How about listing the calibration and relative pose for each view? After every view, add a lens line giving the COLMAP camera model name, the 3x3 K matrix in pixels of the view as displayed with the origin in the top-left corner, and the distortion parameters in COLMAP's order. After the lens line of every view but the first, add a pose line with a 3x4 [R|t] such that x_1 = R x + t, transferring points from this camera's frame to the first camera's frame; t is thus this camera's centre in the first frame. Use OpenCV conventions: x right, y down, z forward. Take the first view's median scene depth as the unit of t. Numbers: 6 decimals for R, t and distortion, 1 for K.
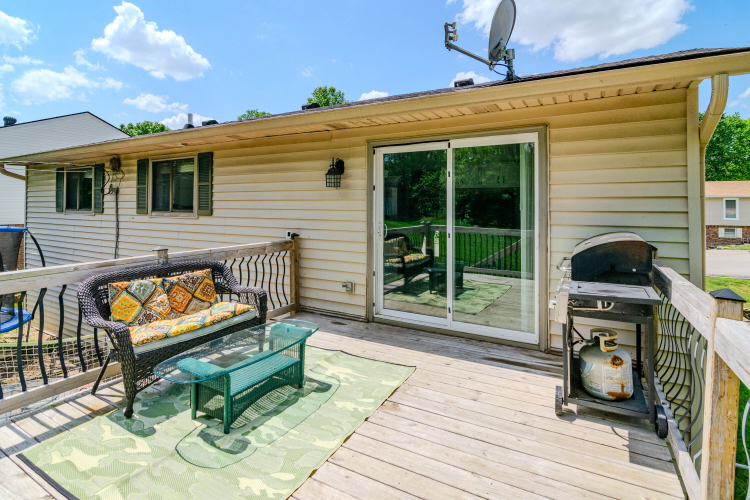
lens RADIAL K [[394.1, 0, 383.8], [0, 394.1, 203.5], [0, 0, 1]] dist [-0.005266, -0.000580]
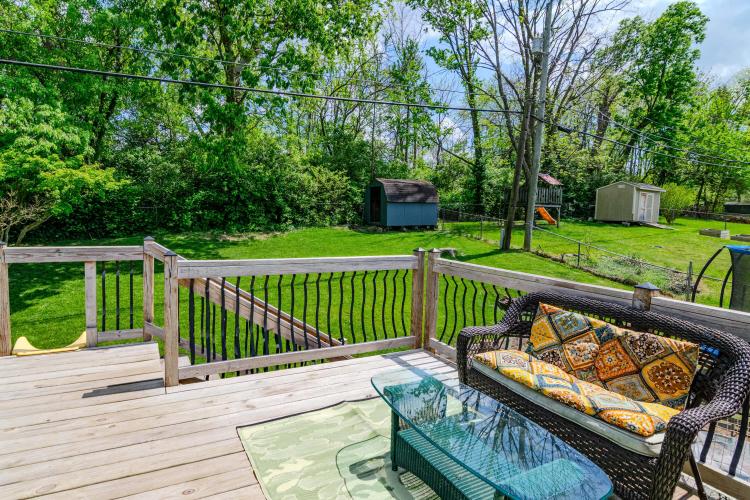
lens RADIAL K [[380.0, 0, 353.2], [0, 380.0, 239.1], [0, 0, 1]] dist [-0.028701, 0.000300]
pose [[-0.567306, 0.033812, -0.822812, 0.265047], [-0.033936, 0.997348, 0.064382, 0.011989], [0.822807, 0.064448, -0.564654, 1.085004]]
